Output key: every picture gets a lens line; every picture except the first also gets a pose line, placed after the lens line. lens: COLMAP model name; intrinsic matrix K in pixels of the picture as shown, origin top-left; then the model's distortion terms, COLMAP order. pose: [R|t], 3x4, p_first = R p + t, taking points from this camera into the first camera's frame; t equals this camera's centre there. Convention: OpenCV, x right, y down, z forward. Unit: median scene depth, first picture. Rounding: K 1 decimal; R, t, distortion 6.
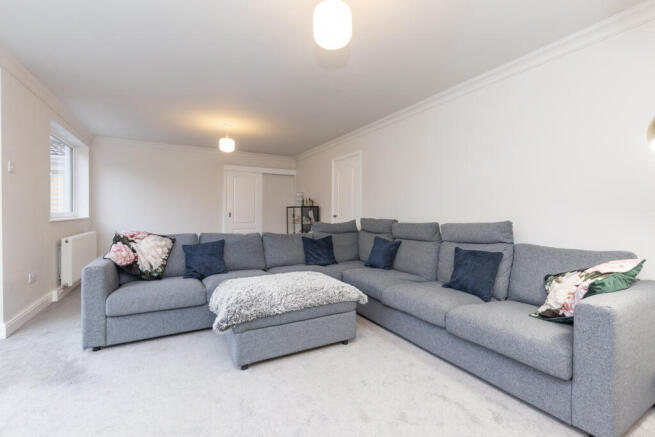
lens RADIAL K [[284.7, 0, 328.5], [0, 284.7, 214.0], [0, 0, 1]] dist [0.004254, 0.000993]
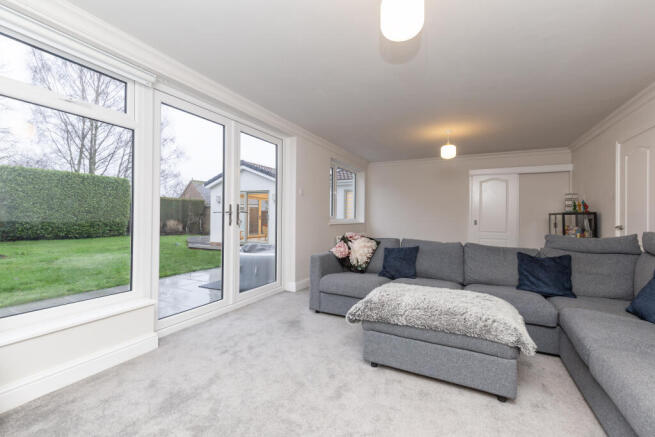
lens RADIAL K [[284.7, 0, 329.0], [0, 284.7, 216.9], [0, 0, 1]] dist [0.004254, 0.000993]
pose [[0.564959, 0.001099, -0.825118, 0.319982], [-0.014170, 0.999865, -0.008371, -0.002893], [0.824997, 0.016421, 0.564898, 0.162971]]
